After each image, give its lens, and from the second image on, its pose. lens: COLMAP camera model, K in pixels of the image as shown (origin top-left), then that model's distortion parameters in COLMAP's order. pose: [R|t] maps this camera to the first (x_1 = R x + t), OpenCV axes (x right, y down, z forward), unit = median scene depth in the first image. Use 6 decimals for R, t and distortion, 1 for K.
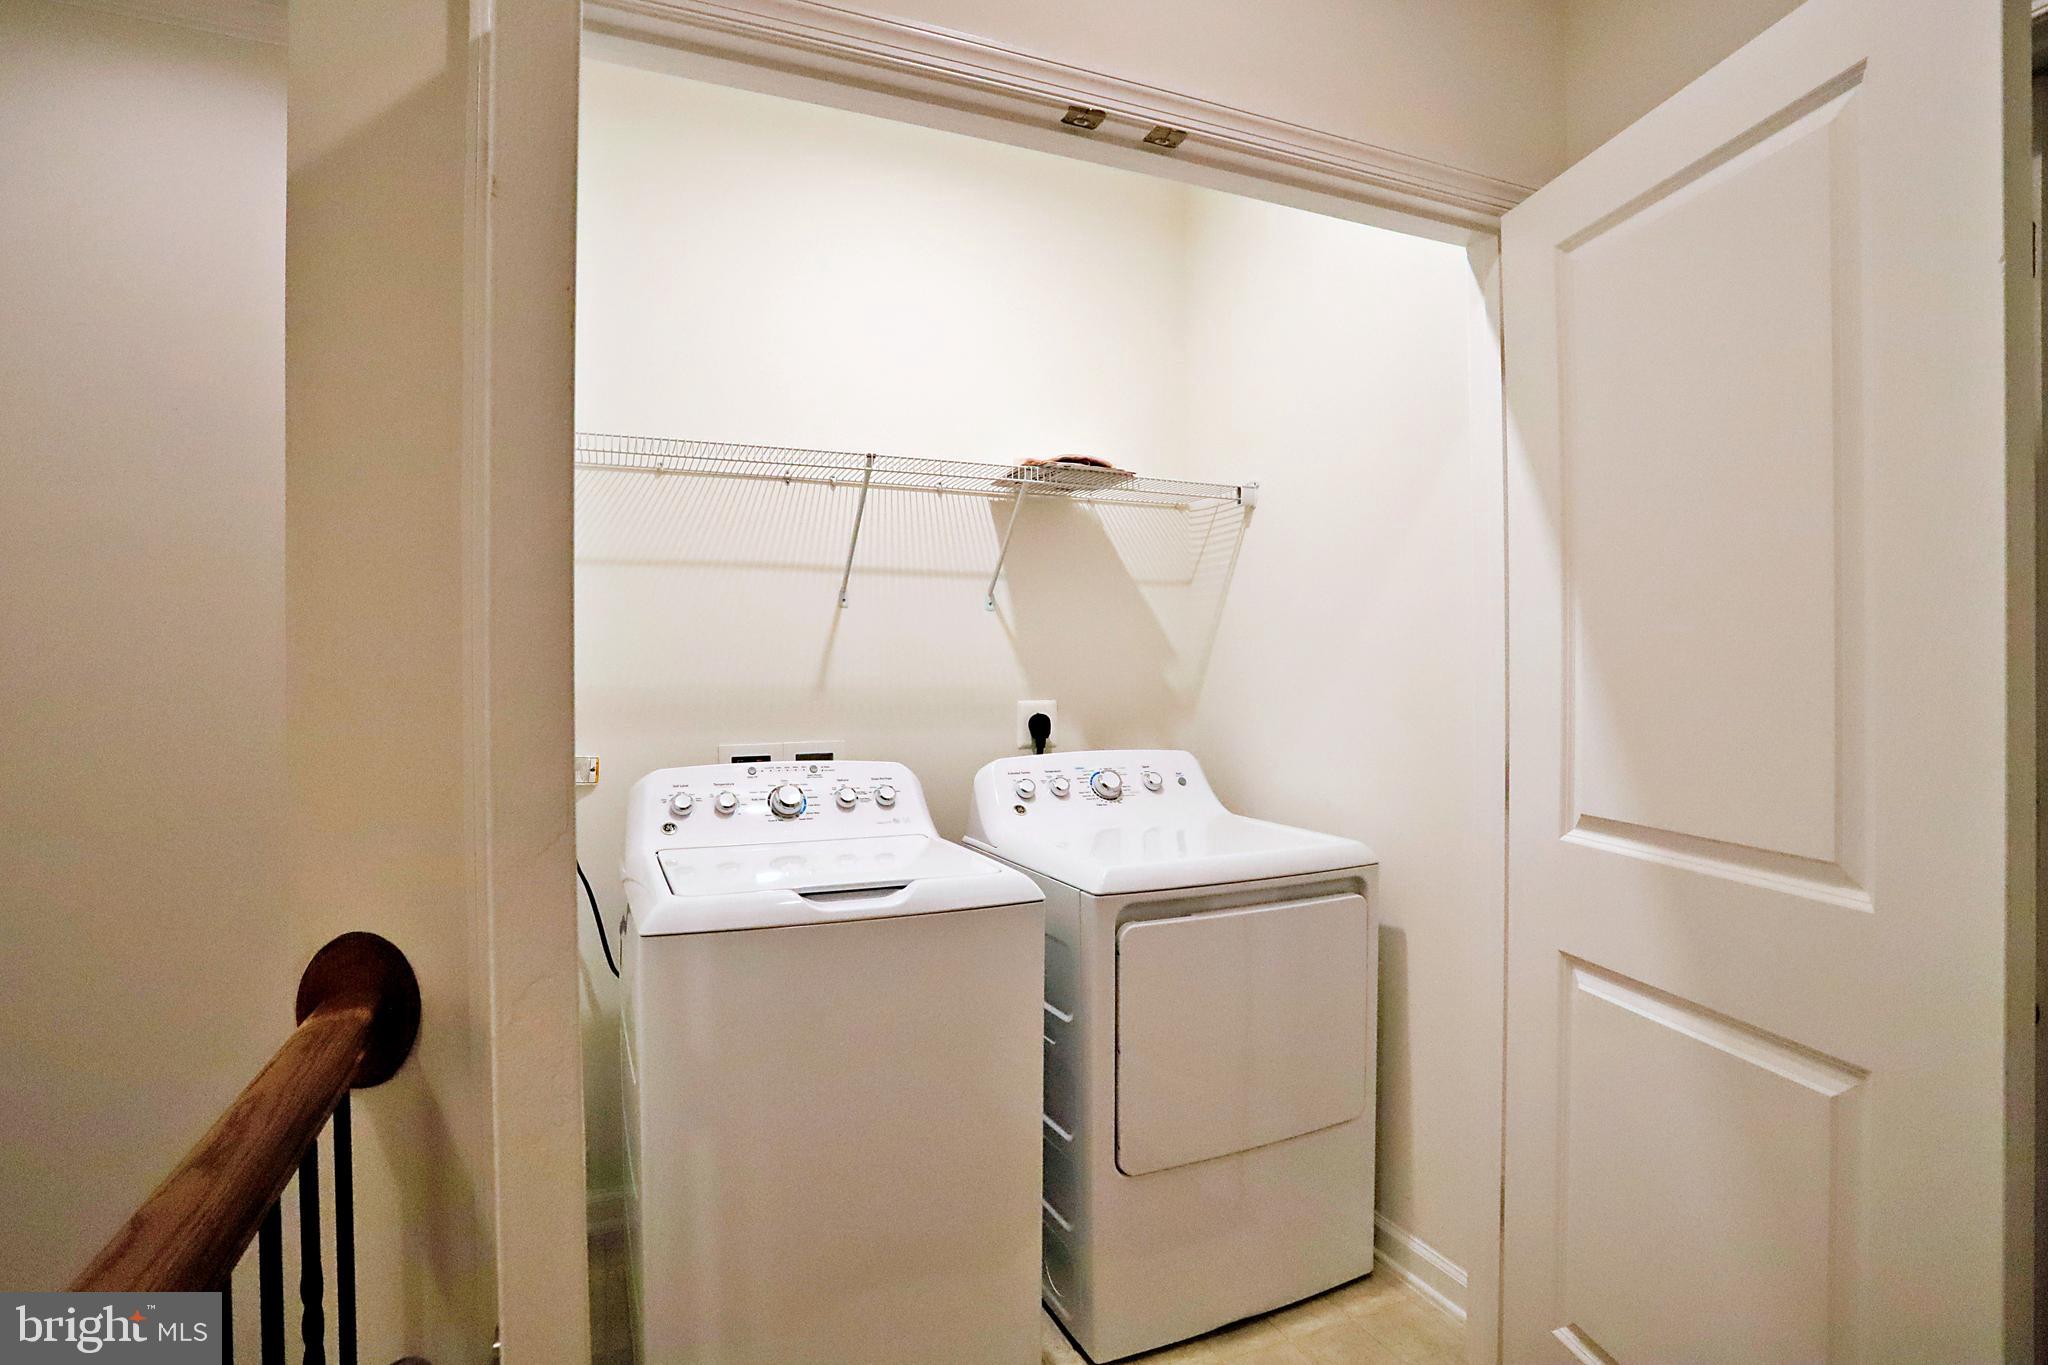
lens RADIAL K [[1002.1, 0, 1020.3], [0, 1002.1, 676.5], [0, 0, 1]] dist [-0.070000, 0.030454]
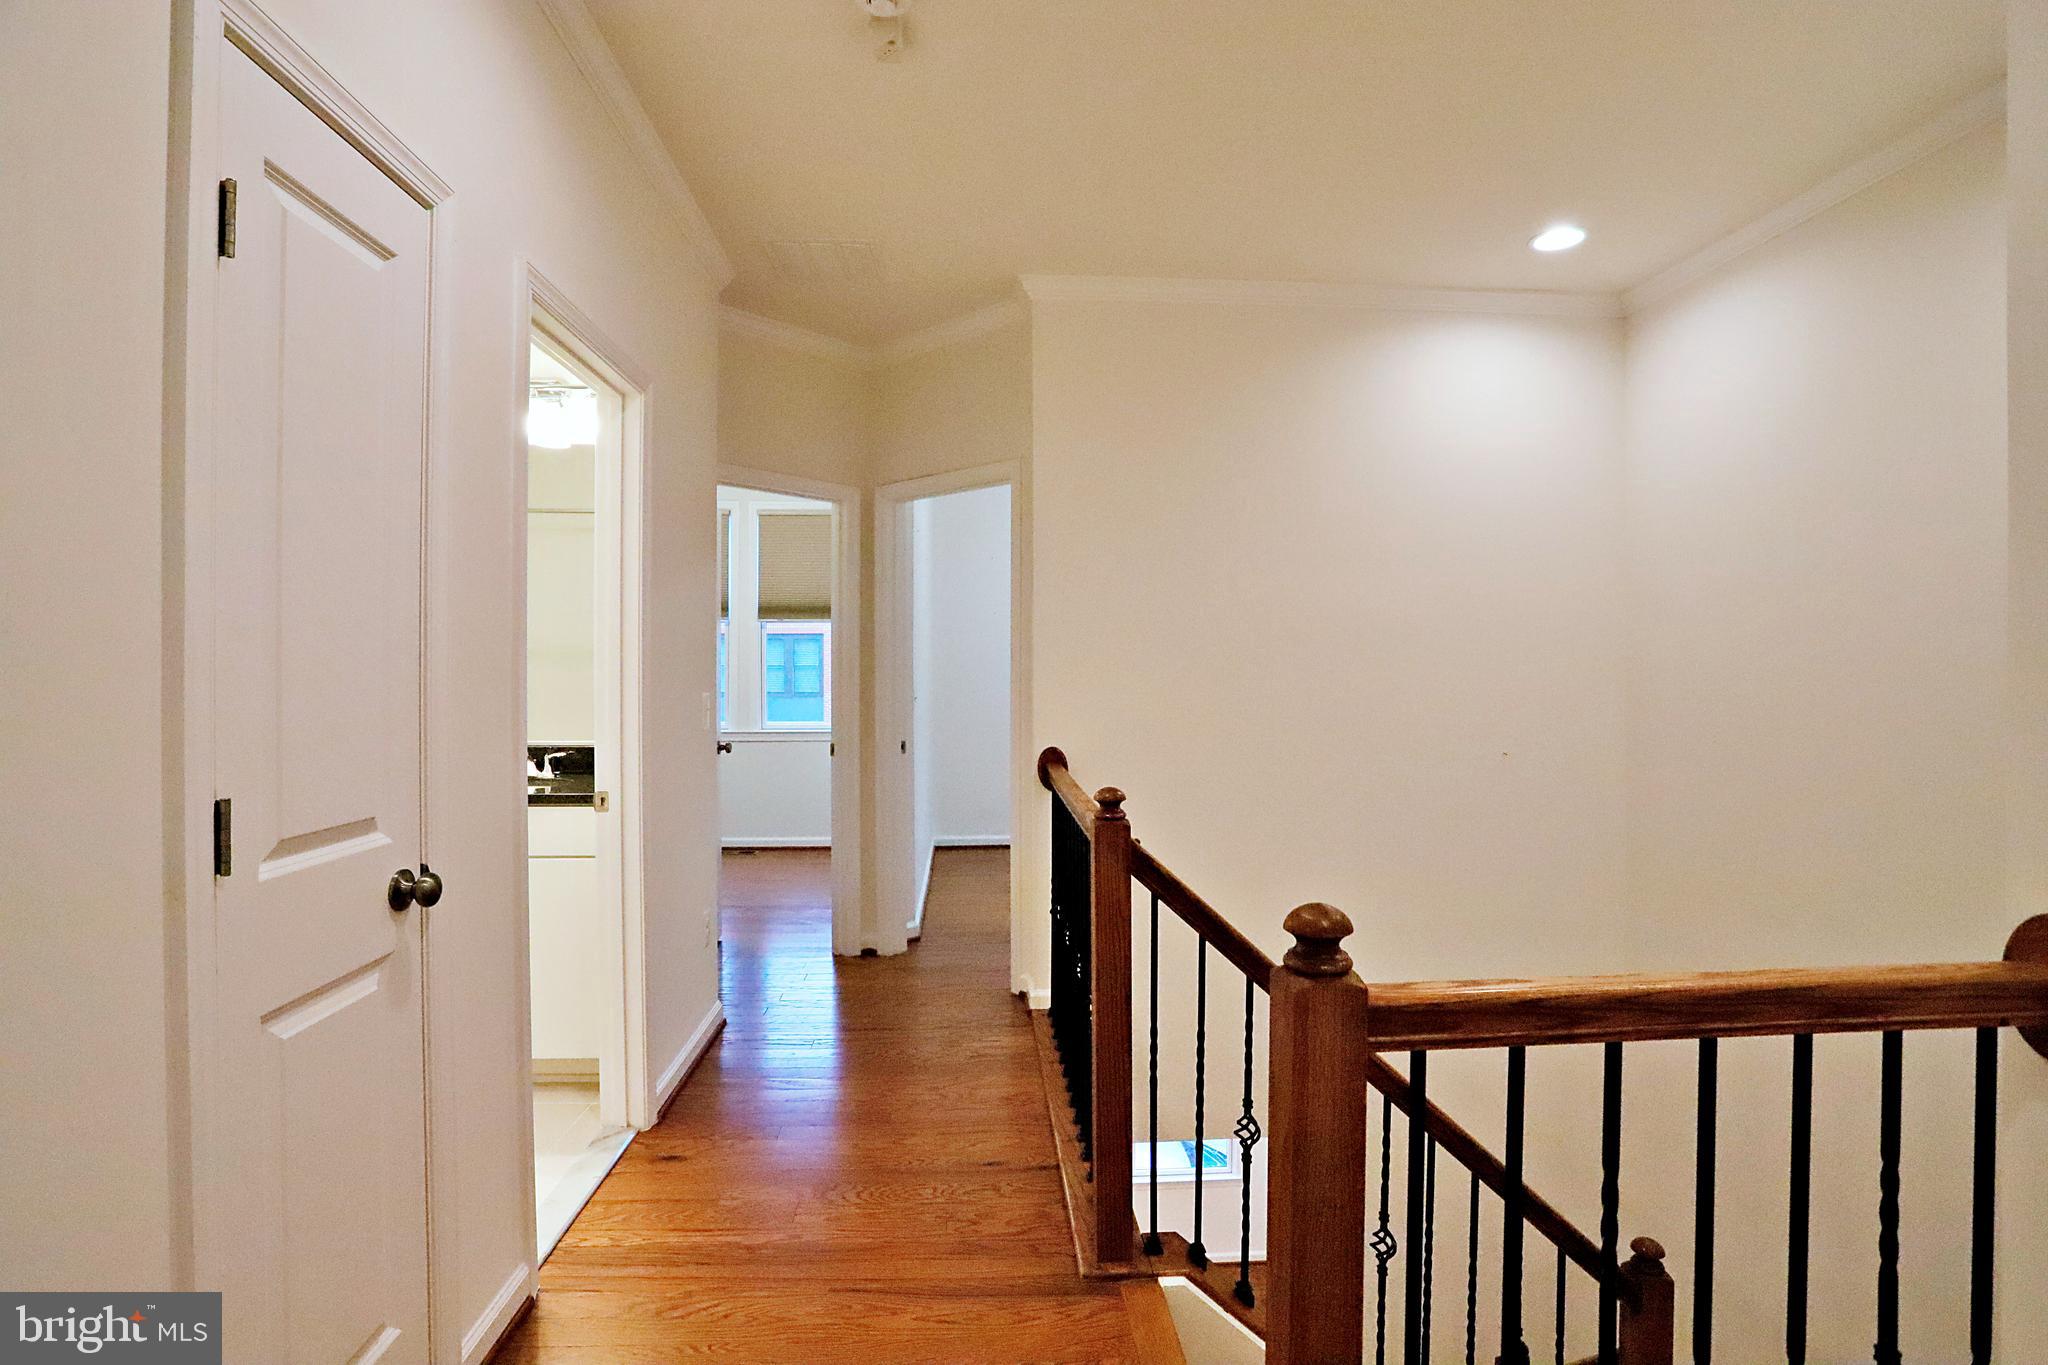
lens RADIAL K [[1002.1, 0, 1020.3], [0, 1002.1, 676.5], [0, 0, 1]] dist [-0.070000, 0.030454]
pose [[-0.987465, 0.004053, 0.157784, -0.241336], [0.004238, 0.999991, 0.000837, -0.002338], [-0.157779, 0.001495, -0.987473, 1.986948]]
